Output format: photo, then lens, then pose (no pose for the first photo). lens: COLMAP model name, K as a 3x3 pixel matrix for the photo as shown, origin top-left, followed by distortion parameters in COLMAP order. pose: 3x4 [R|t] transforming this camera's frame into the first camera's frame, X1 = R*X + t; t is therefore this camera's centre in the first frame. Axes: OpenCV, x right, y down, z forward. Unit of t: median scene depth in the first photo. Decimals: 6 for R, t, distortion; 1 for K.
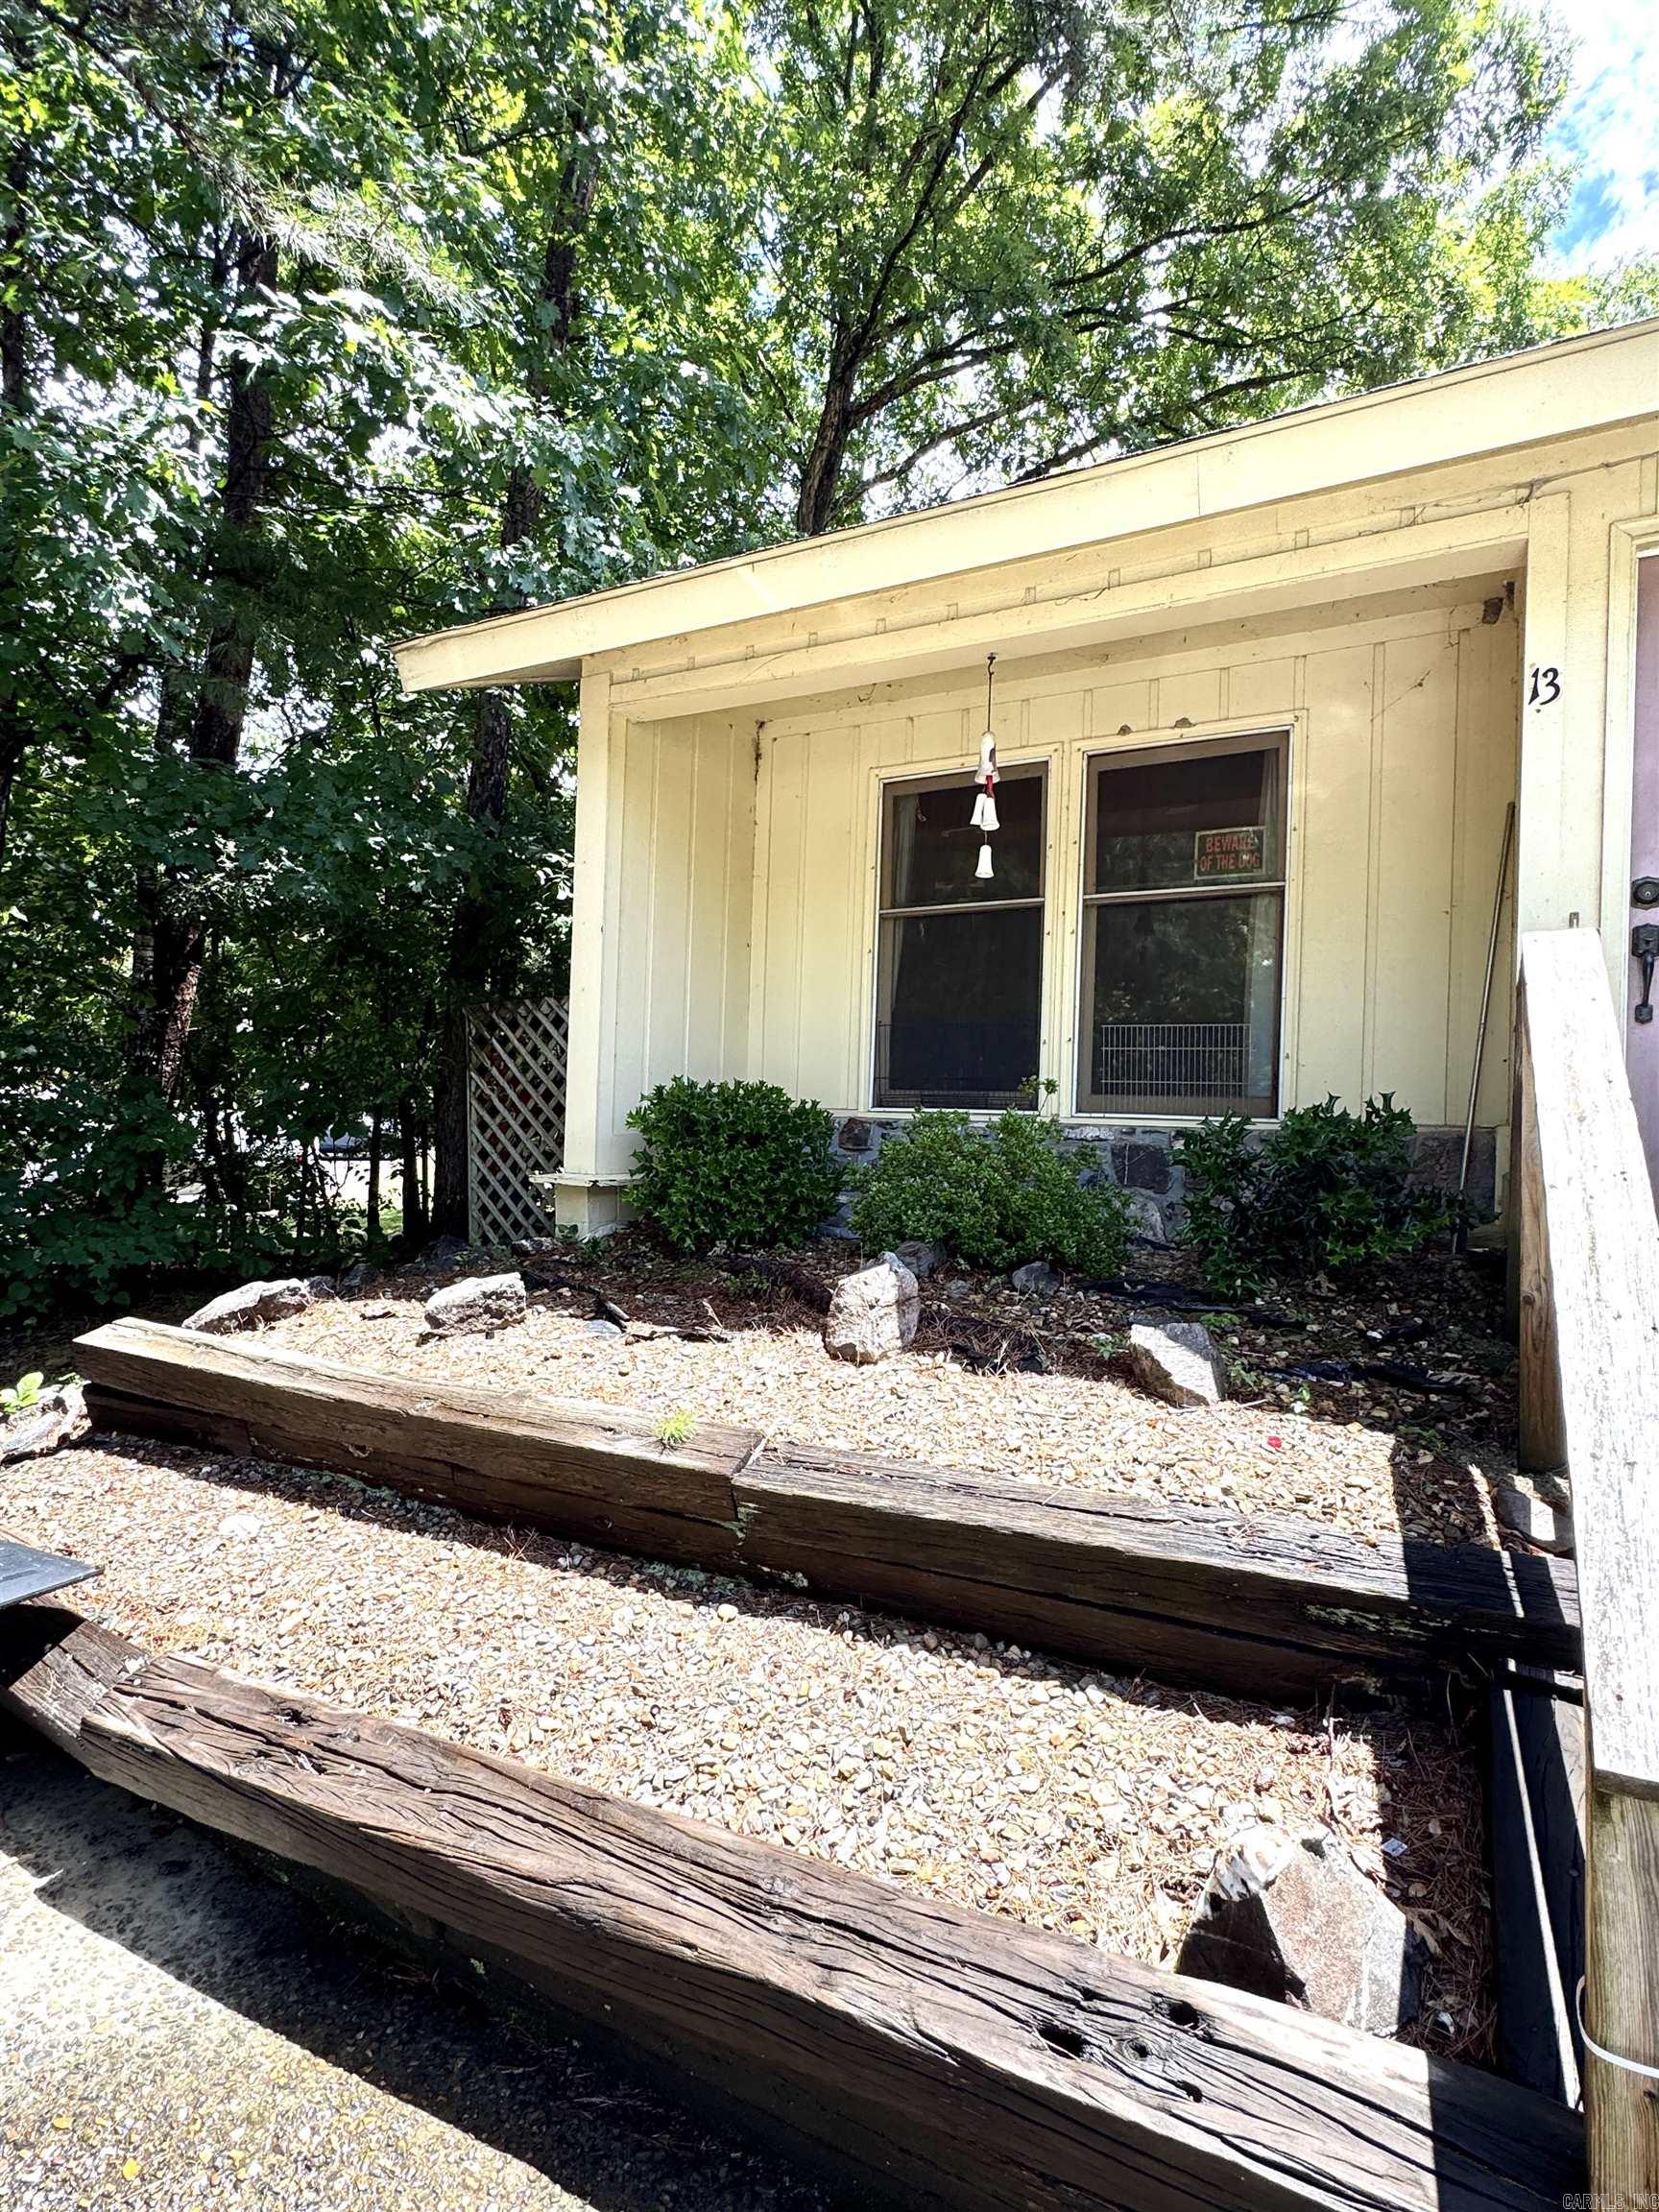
lens RADIAL K [[1095.9, 0, 832.2], [0, 1095.9, 1109.7], [0, 0, 1]] dist [-0.004272, -0.000241]
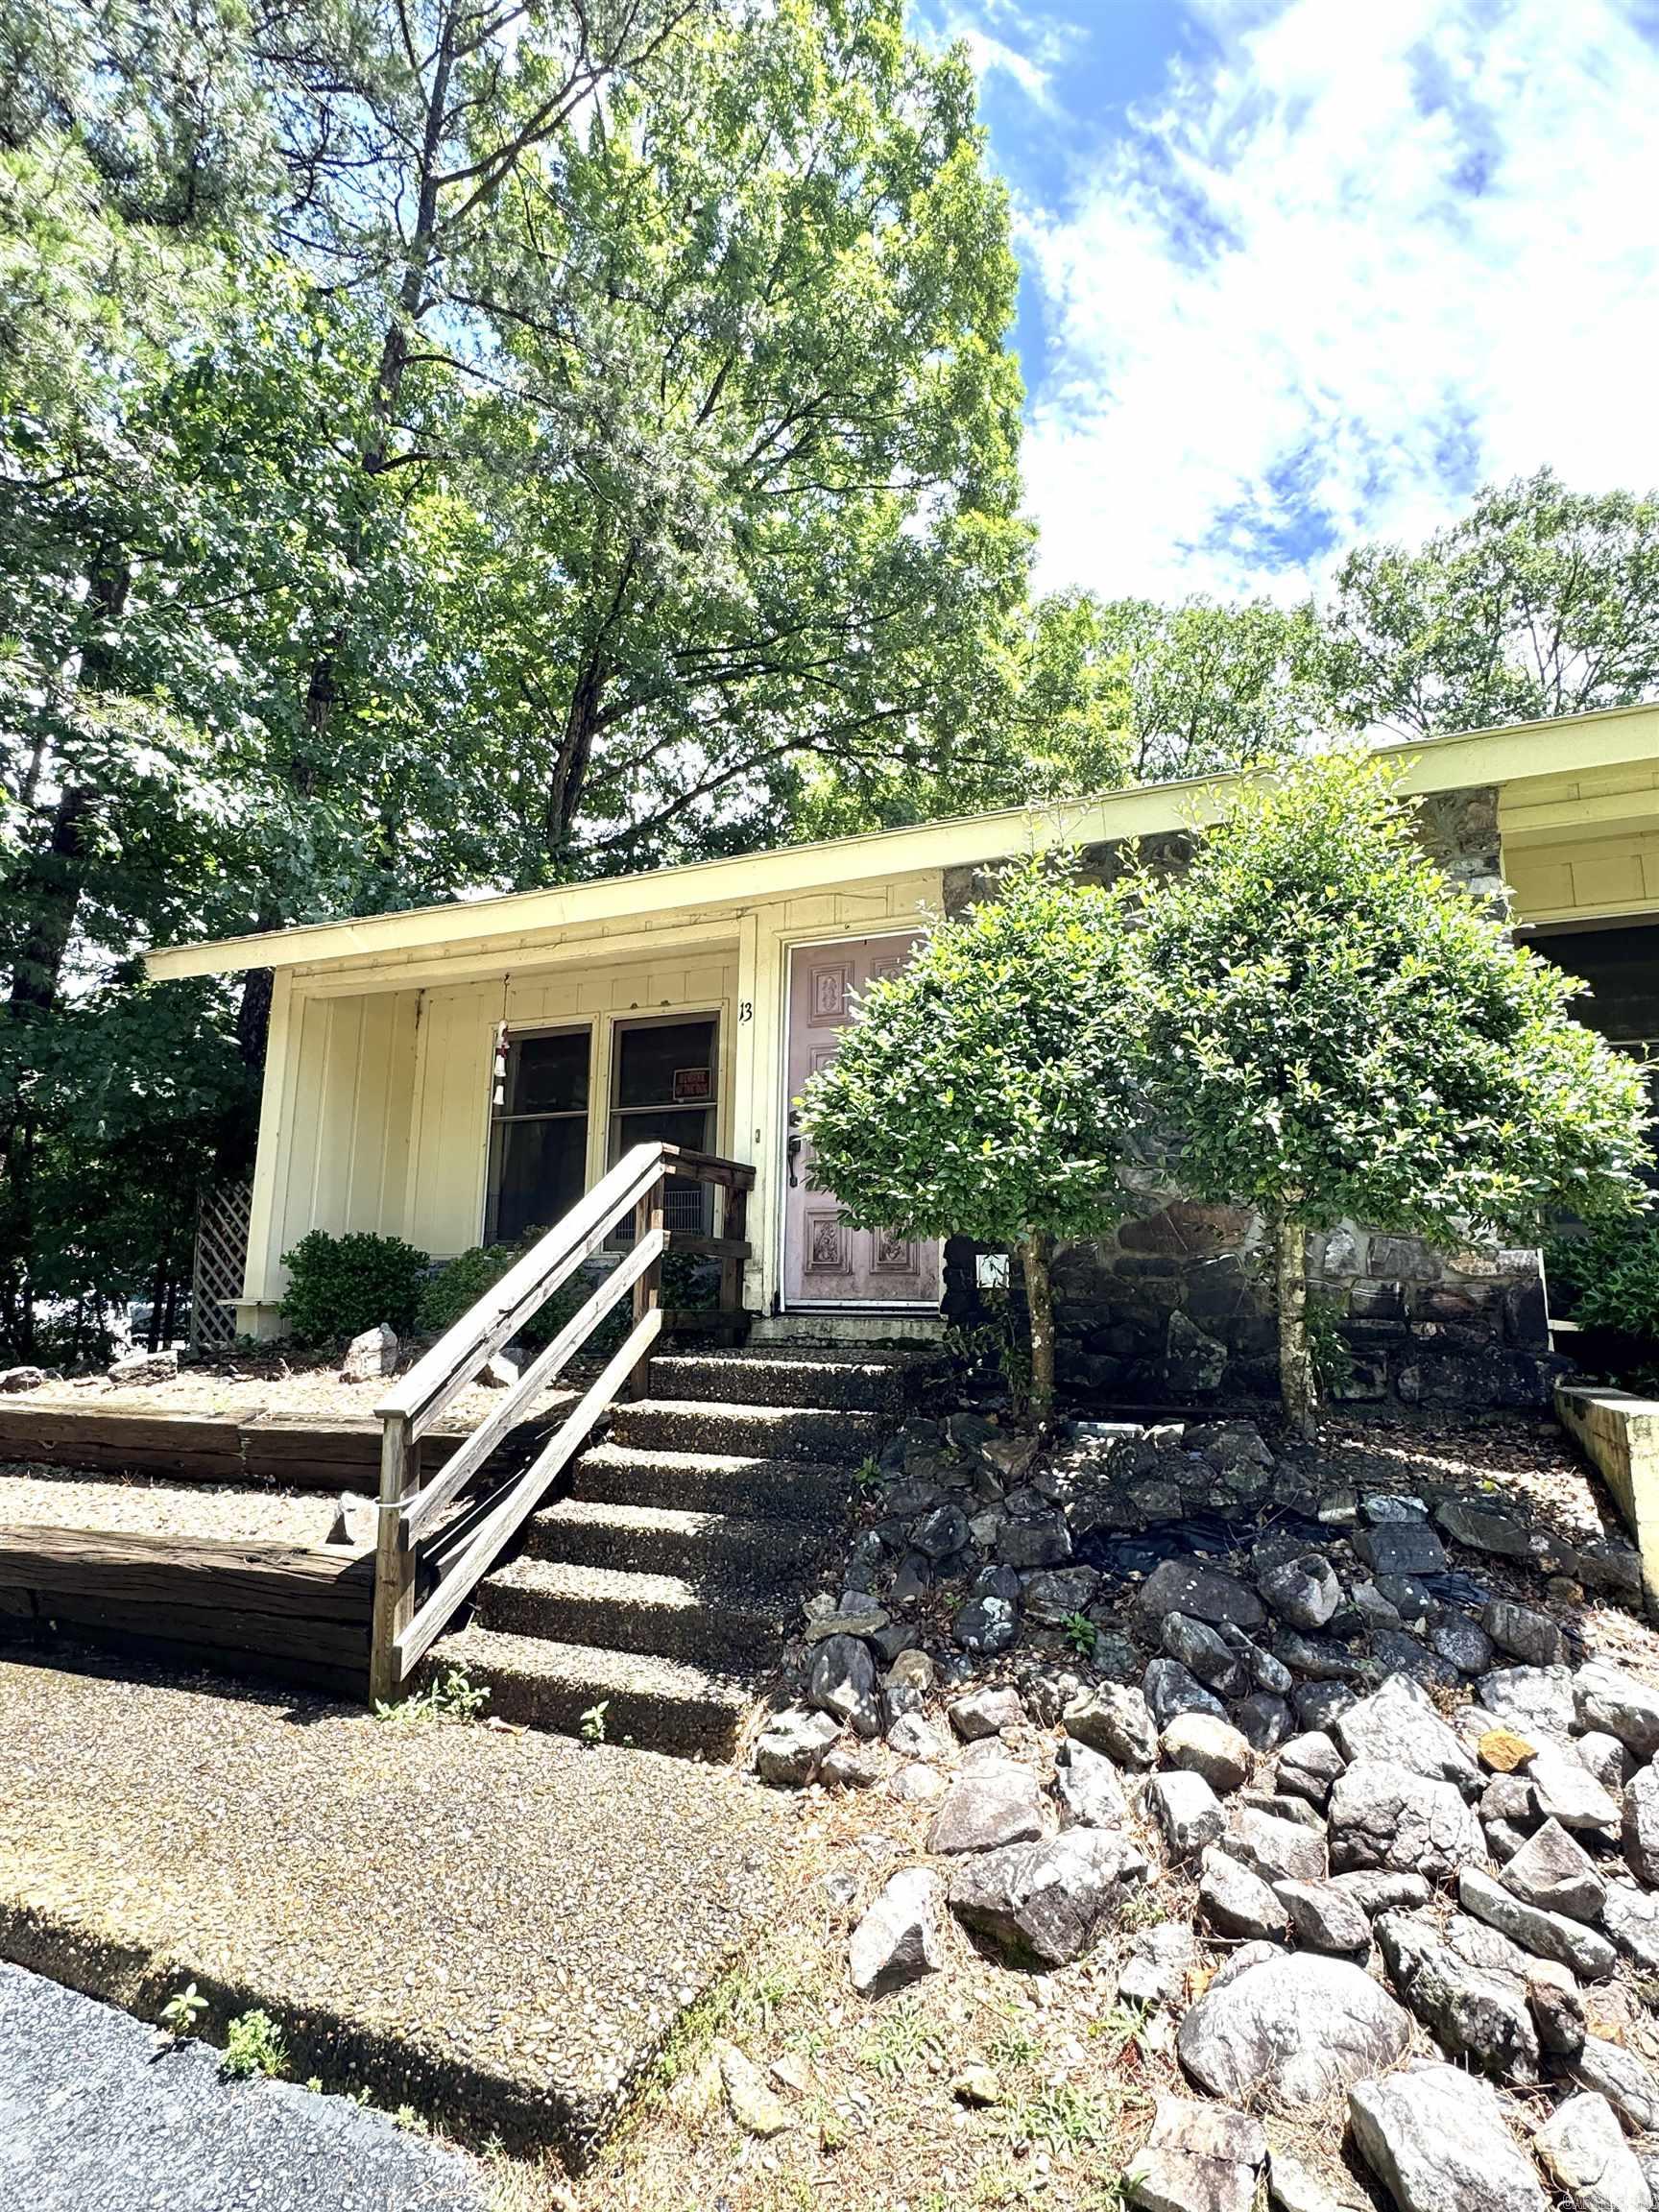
lens RADIAL K [[1095.9, 0, 828.8], [0, 1095.9, 1103.7], [0, 0, 1]] dist [-0.004272, -0.000241]
pose [[0.994048, -0.006703, 0.108735, 0.398566], [0.024099, 0.986908, -0.159474, 0.055585], [-0.106243, 0.161145, 0.981196, -0.598561]]
